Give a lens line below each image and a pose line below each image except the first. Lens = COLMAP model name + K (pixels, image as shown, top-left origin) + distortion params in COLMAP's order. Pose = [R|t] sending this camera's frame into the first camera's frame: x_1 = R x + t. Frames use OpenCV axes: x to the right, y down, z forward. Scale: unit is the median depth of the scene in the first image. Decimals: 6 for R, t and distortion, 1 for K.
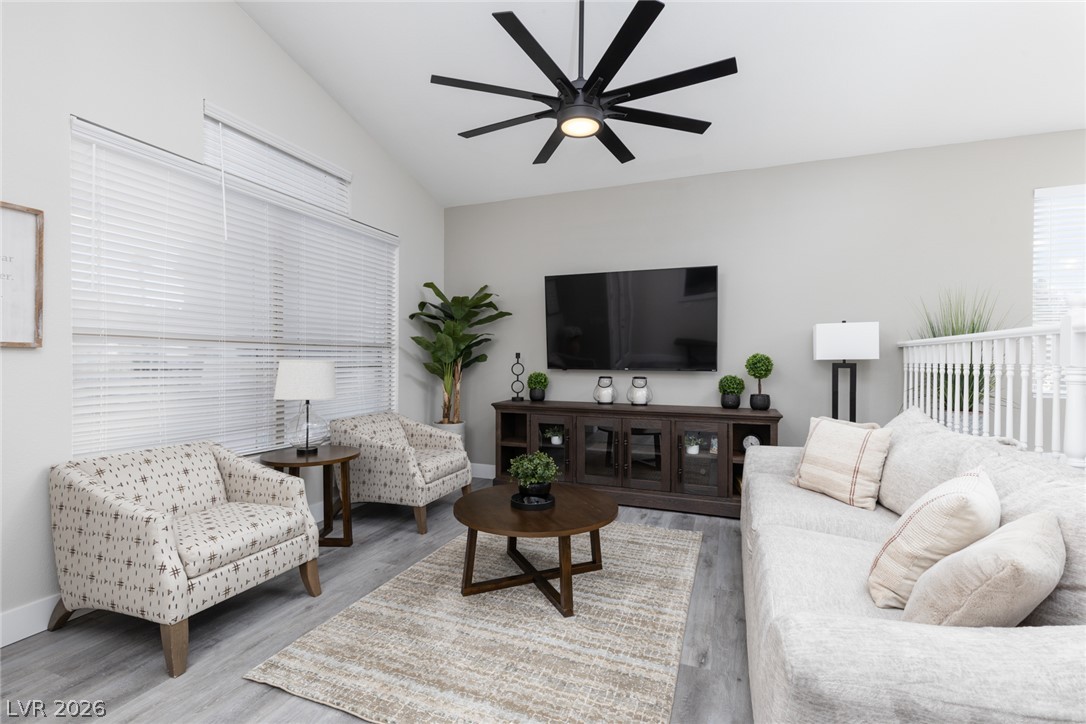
lens RADIAL K [[485.4, 0, 543.7], [0, 485.4, 361.3], [0, 0, 1]] dist [0.003216, 0.000090]
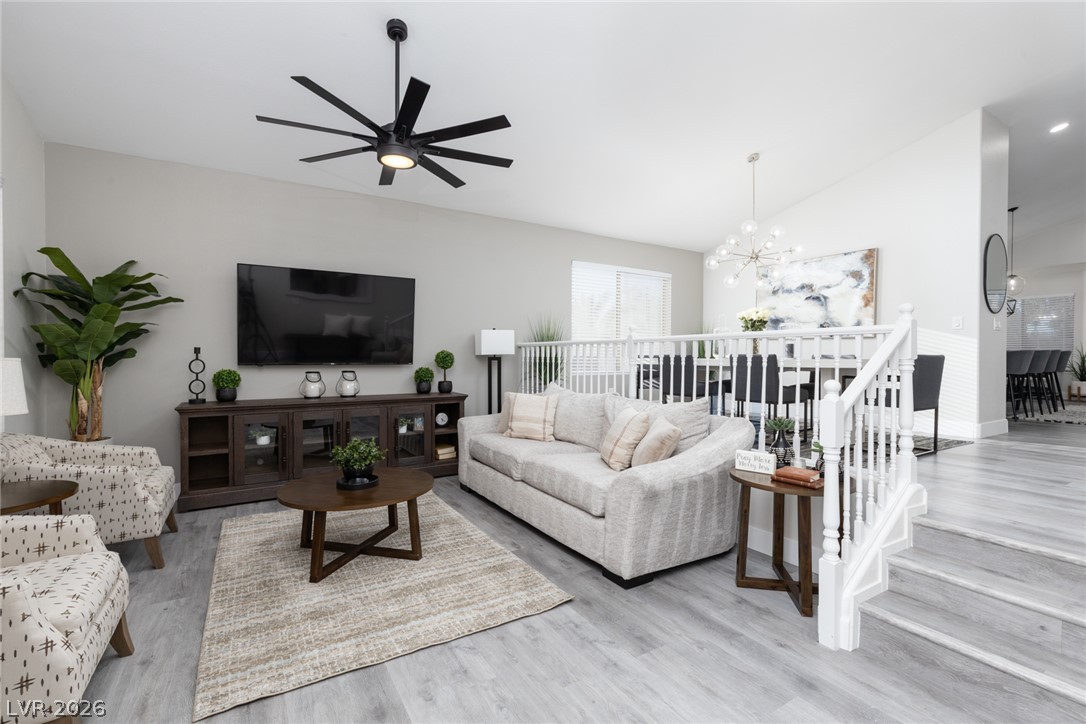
lens RADIAL K [[485.4, 0, 543.7], [0, 485.4, 361.3], [0, 0, 1]] dist [0.003216, 0.000090]
pose [[0.608531, -0.013535, 0.793415, -0.510044], [0.004345, 0.999896, 0.013725, -0.002852], [-0.793519, -0.004905, 0.608526, -0.013913]]
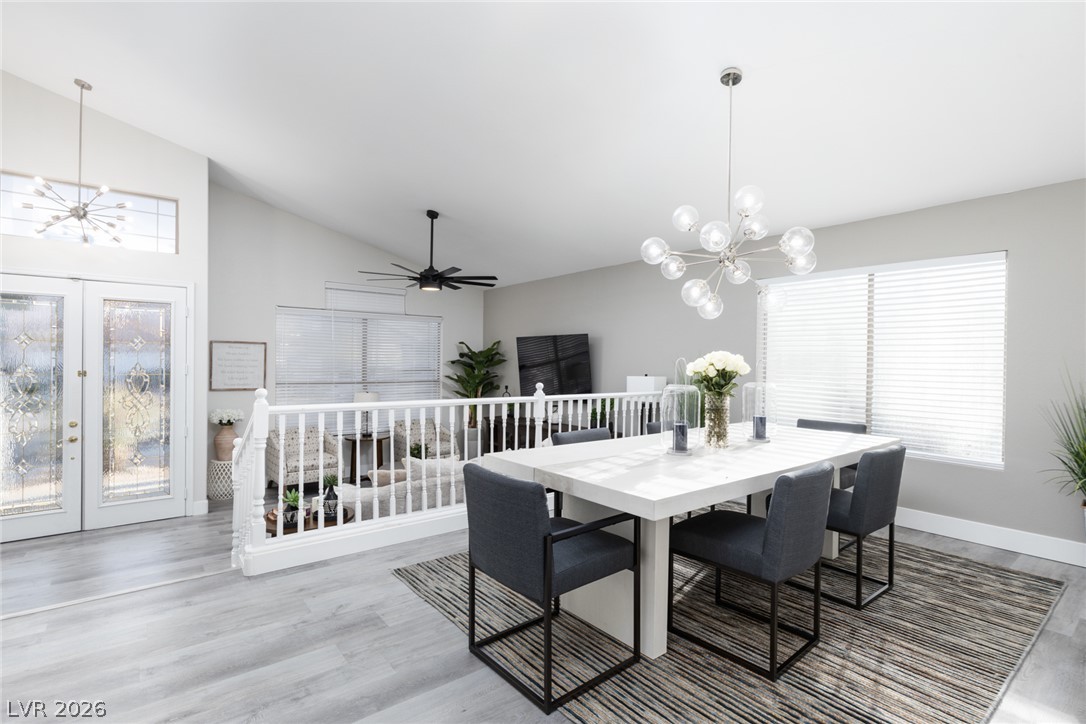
lens RADIAL K [[519.0, 0, 543.0], [0, 519.0, 362.0], [0, 0, 1]] dist [0.002518, -0.000154]
pose [[0.859547, 0.005642, -0.511025, 1.258755], [-0.008083, 0.999964, -0.002556, -0.126073], [0.510992, 0.006327, 0.859562, -0.518825]]
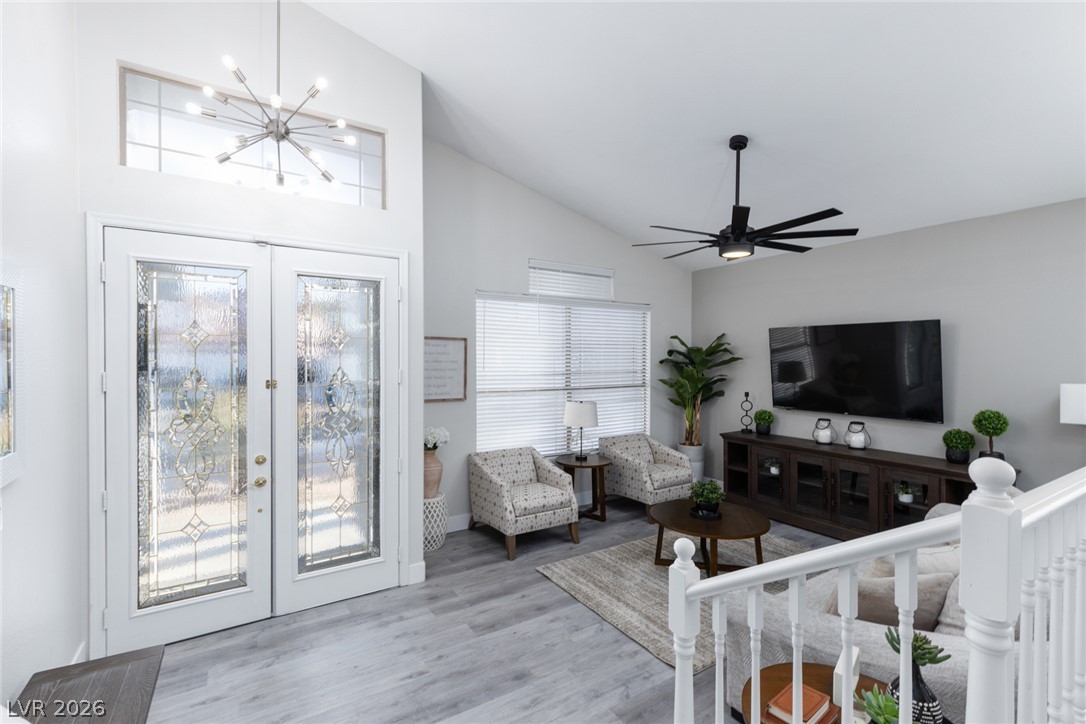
lens RADIAL K [[485.4, 0, 543.7], [0, 485.4, 361.3], [0, 0, 1]] dist [0.003216, 0.000090]
pose [[0.805560, 0.002224, -0.592510, 0.353327], [-0.001587, 0.999997, 0.001595, -0.132399], [0.592512, -0.000344, 0.805561, -0.358744]]
